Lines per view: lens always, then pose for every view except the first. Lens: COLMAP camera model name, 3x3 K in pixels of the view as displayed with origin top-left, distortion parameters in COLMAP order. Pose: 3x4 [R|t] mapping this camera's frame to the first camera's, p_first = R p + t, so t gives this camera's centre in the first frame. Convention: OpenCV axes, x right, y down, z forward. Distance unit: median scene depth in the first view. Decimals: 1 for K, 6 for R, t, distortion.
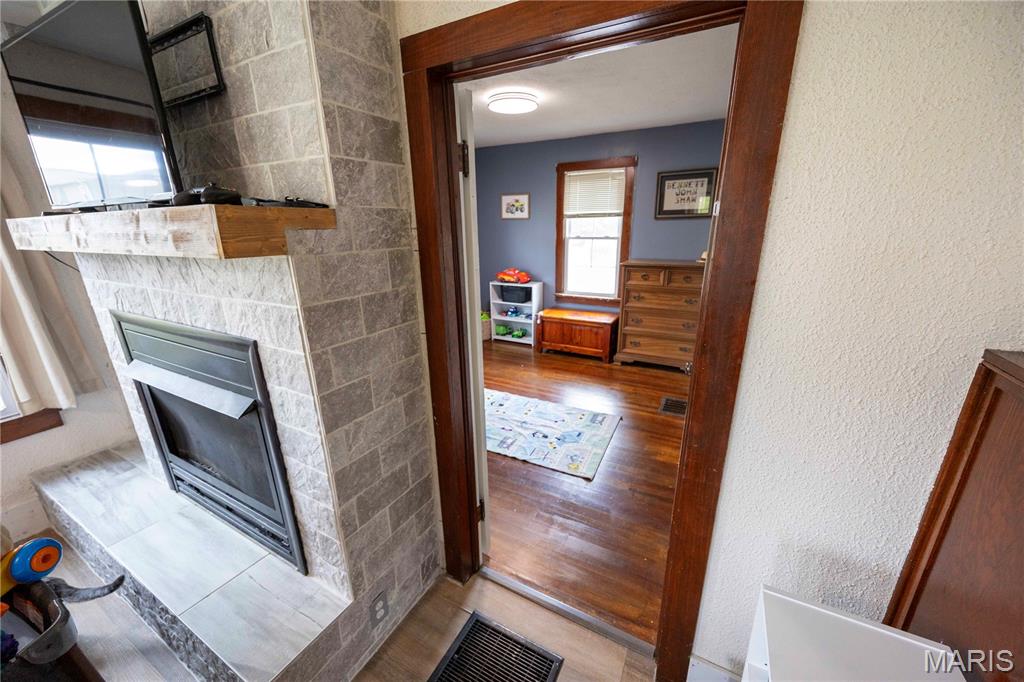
lens RADIAL K [[386.9, 0, 512.0], [0, 386.9, 341.0], [0, 0, 1]] dist [-0.000730, -0.000227]
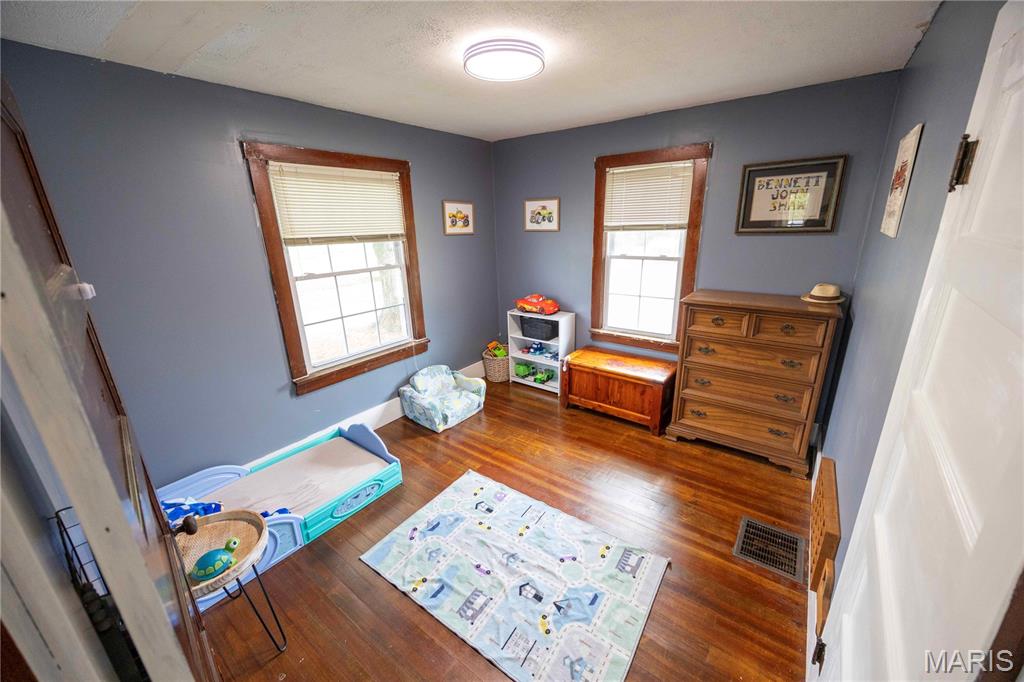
lens RADIAL K [[386.9, 0, 512.0], [0, 386.9, 341.0], [0, 0, 1]] dist [-0.000730, -0.000227]
pose [[0.988444, 0.034412, -0.147630, 0.081070], [-0.033462, 0.999400, 0.008916, -0.113188], [0.147848, -0.003873, 0.989002, 0.252222]]
